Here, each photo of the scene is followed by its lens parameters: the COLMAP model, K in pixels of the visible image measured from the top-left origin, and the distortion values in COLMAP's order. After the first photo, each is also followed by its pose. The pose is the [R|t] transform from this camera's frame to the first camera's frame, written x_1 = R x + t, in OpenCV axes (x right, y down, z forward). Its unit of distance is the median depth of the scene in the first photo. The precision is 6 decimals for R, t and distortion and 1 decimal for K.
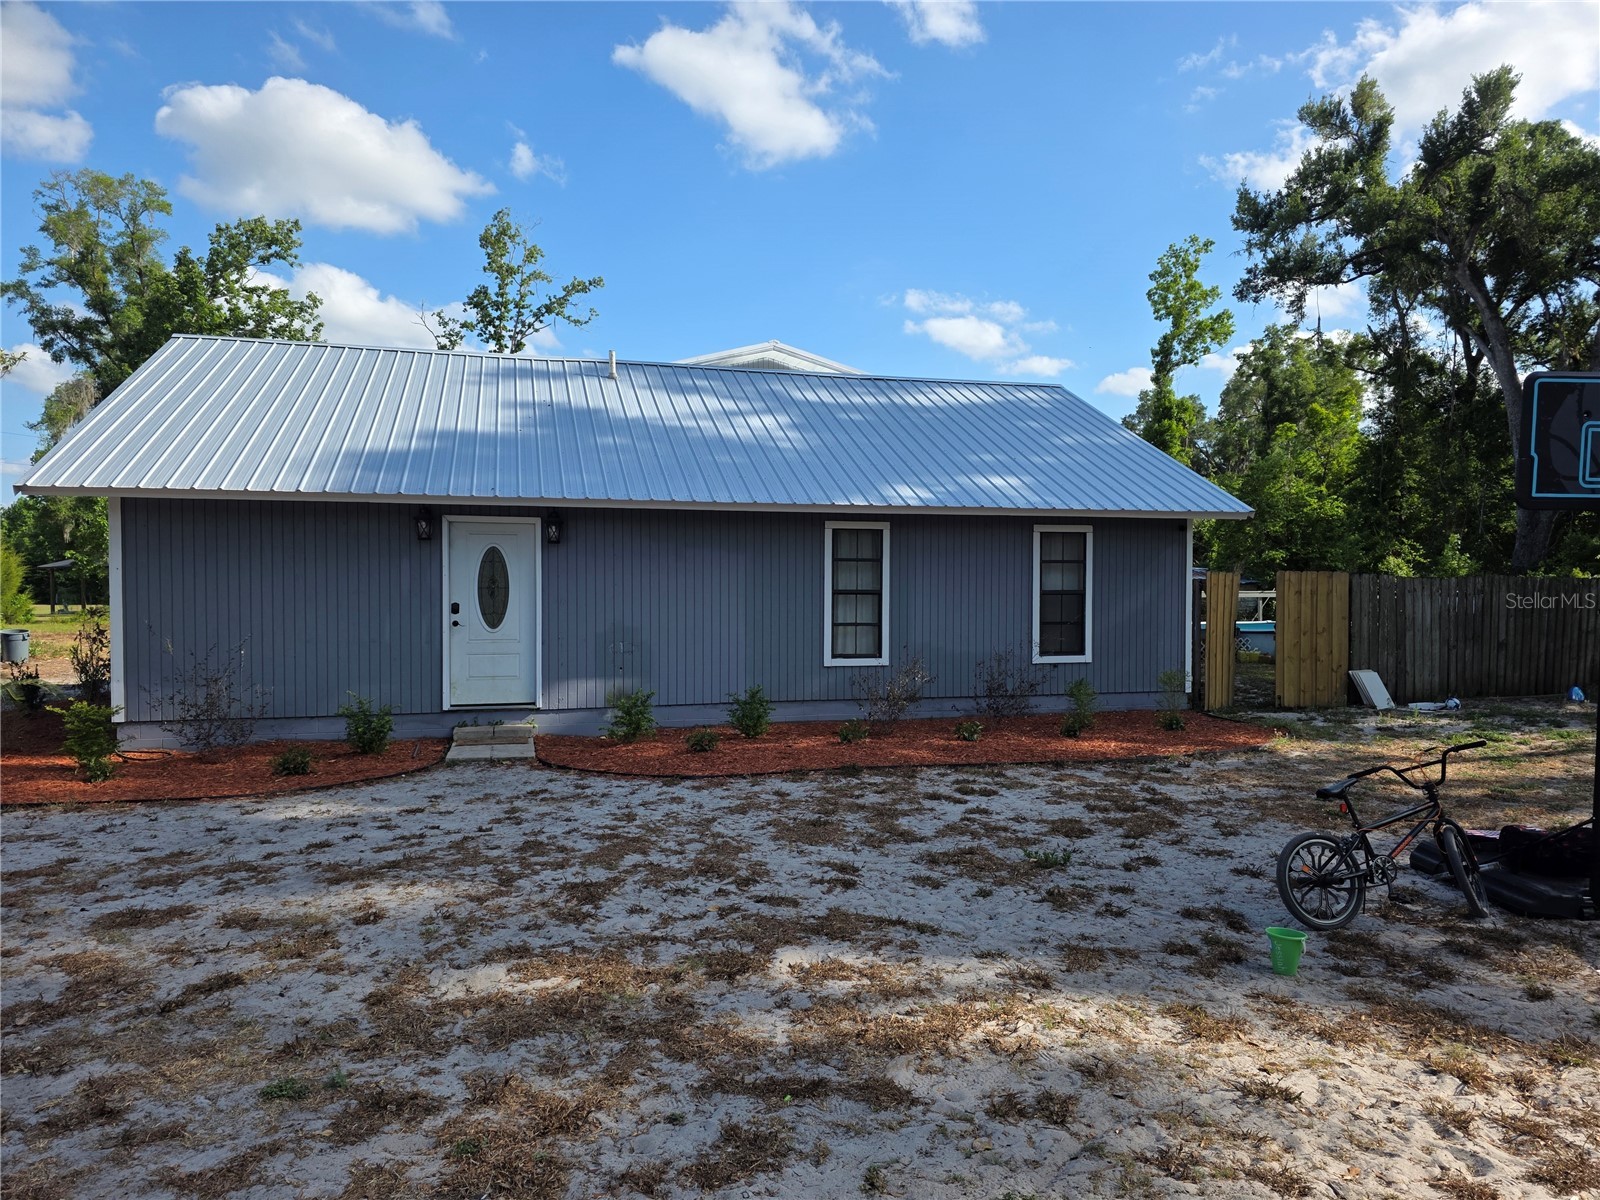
lens RADIAL K [[1076.6, 0, 816.7], [0, 1076.6, 613.3], [0, 0, 1]] dist [0.069611, -0.065907]
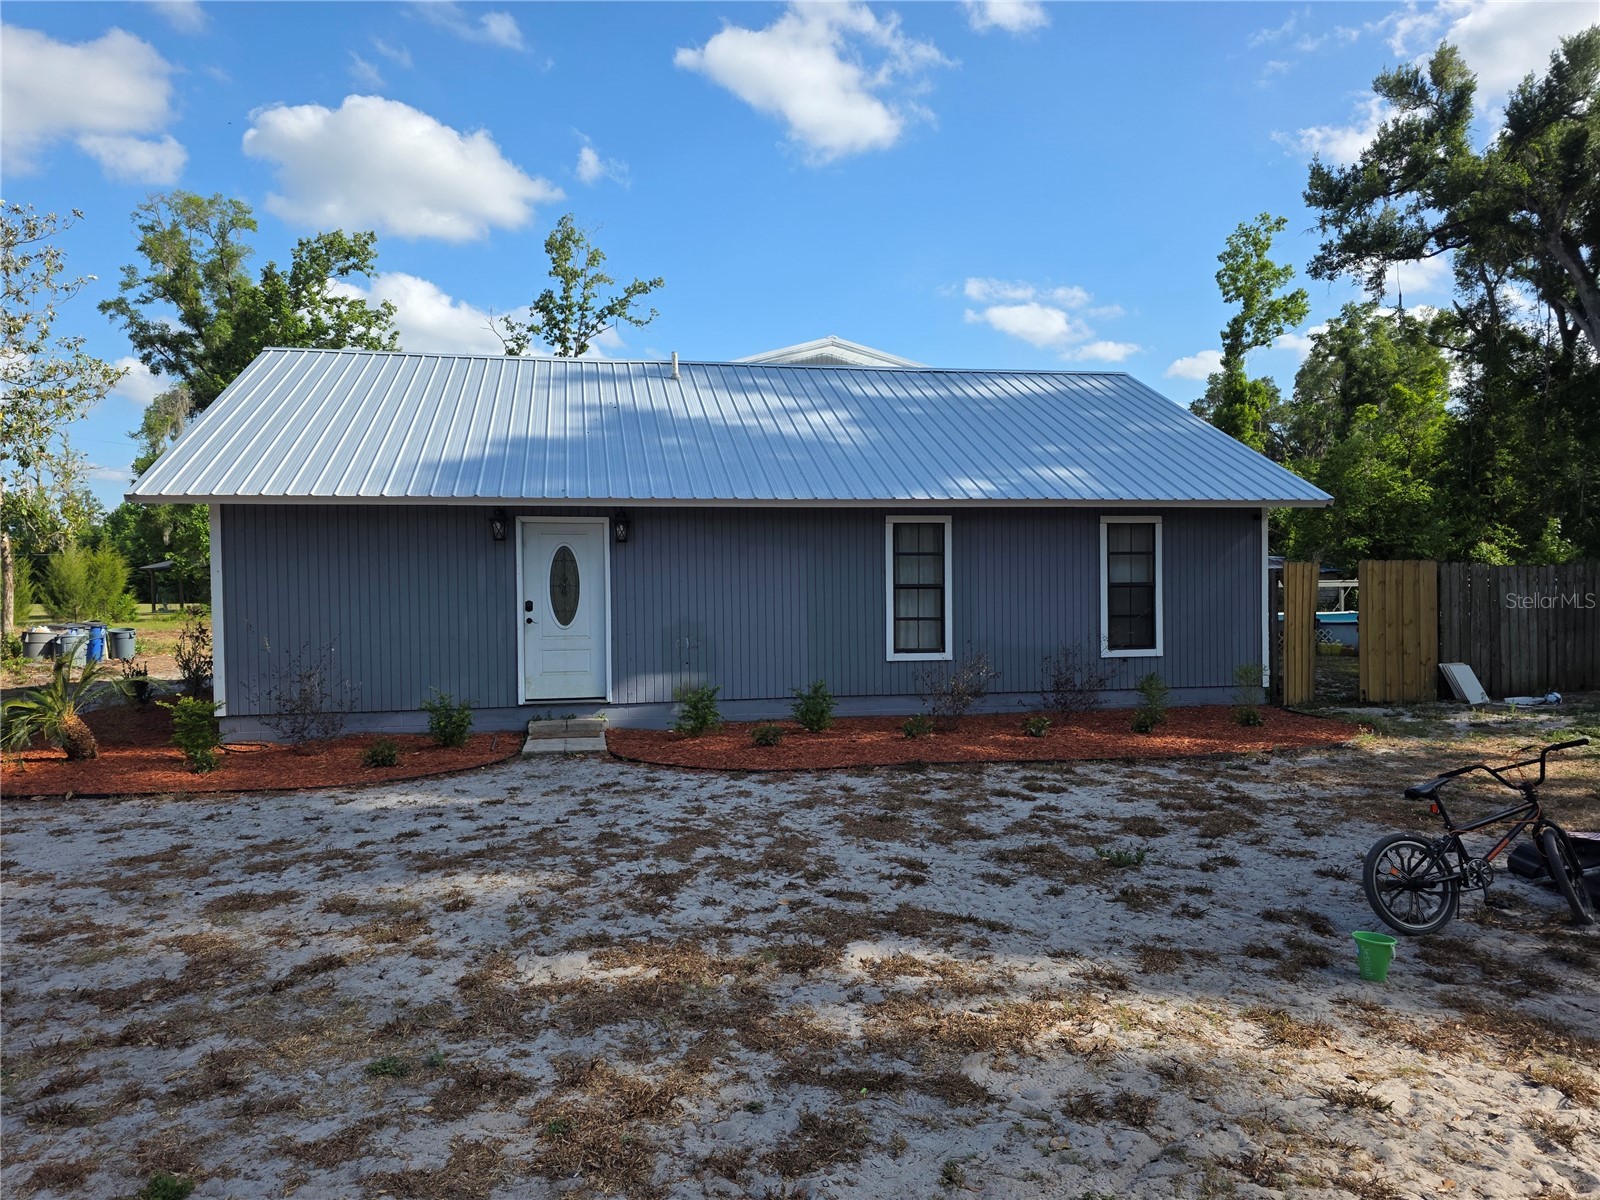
lens RADIAL K [[1080.5, 0, 783.7], [0, 1080.5, 588.8], [0, 0, 1]] dist [0.064208, -0.059333]
pose [[0.996441, -0.008571, -0.083852, -0.003468], [0.007257, 0.999846, -0.015960, -0.002148], [0.083976, 0.015295, 0.996350, -0.008623]]
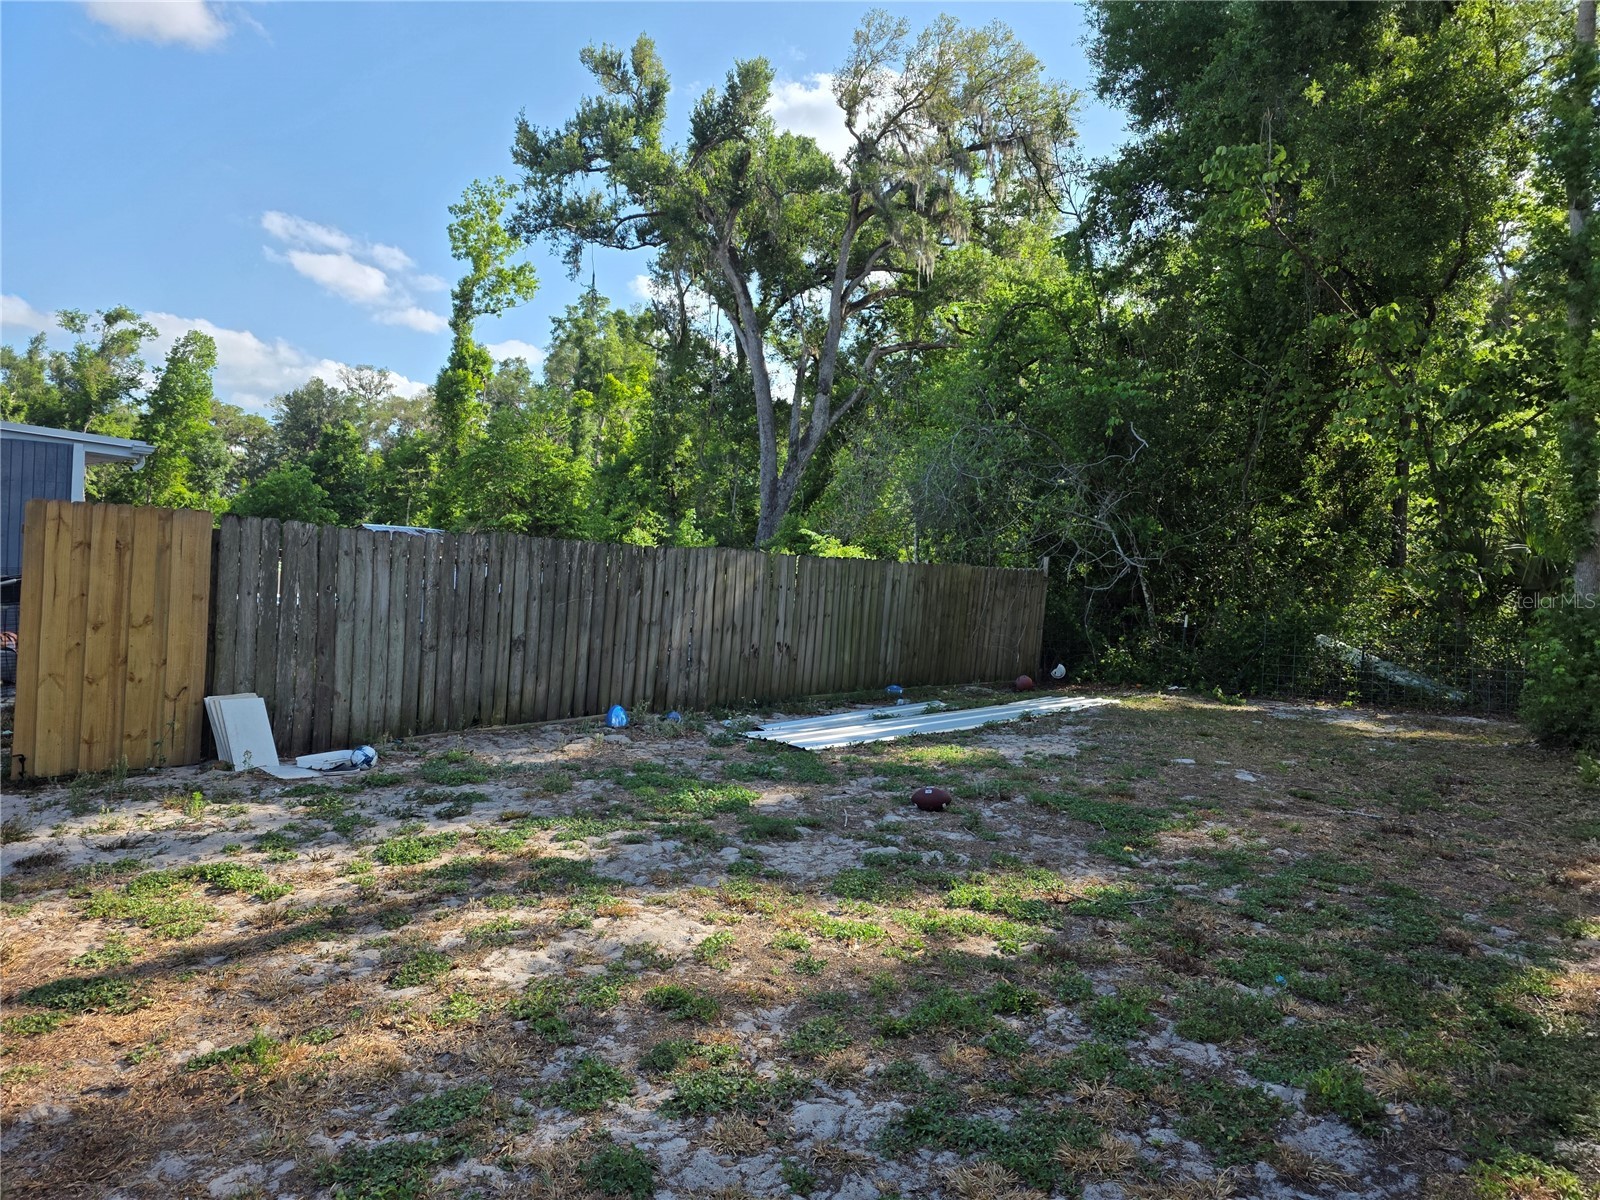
lens RADIAL K [[1069.9, 0, 821.2], [0, 1069.9, 591.6], [0, 0, 1]] dist [0.066941, -0.065607]
pose [[0.835483, 0.023485, 0.549015, 0.482735], [-0.029436, 0.999565, 0.002036, -0.009368], [-0.548728, -0.017862, 0.835810, 0.422674]]
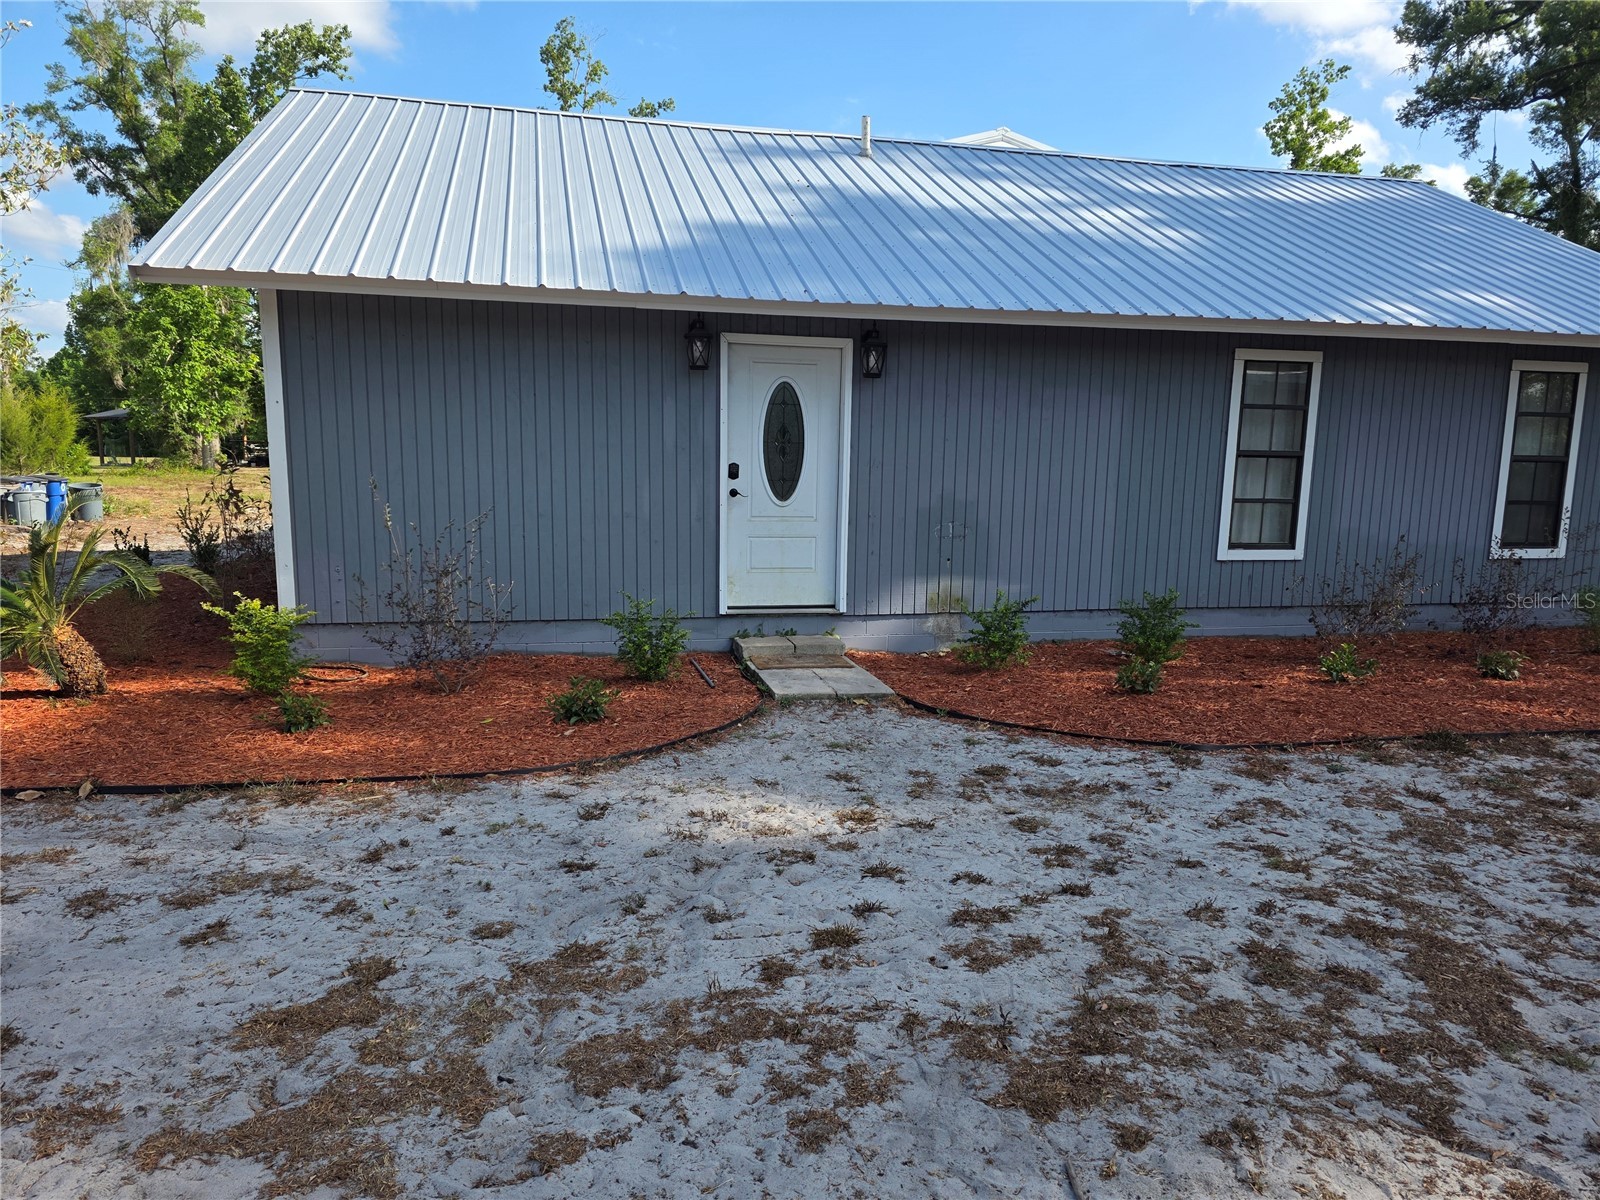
lens RADIAL K [[1078.5, 0, 800.0], [0, 1078.5, 610.0], [0, 0, 1]] dist [0.071277, -0.067384]
pose [[0.999048, 0.021654, -0.037864, -0.226352], [-0.016945, 0.992564, 0.120539, 0.000209], [0.040192, -0.119782, 0.991986, 0.255585]]
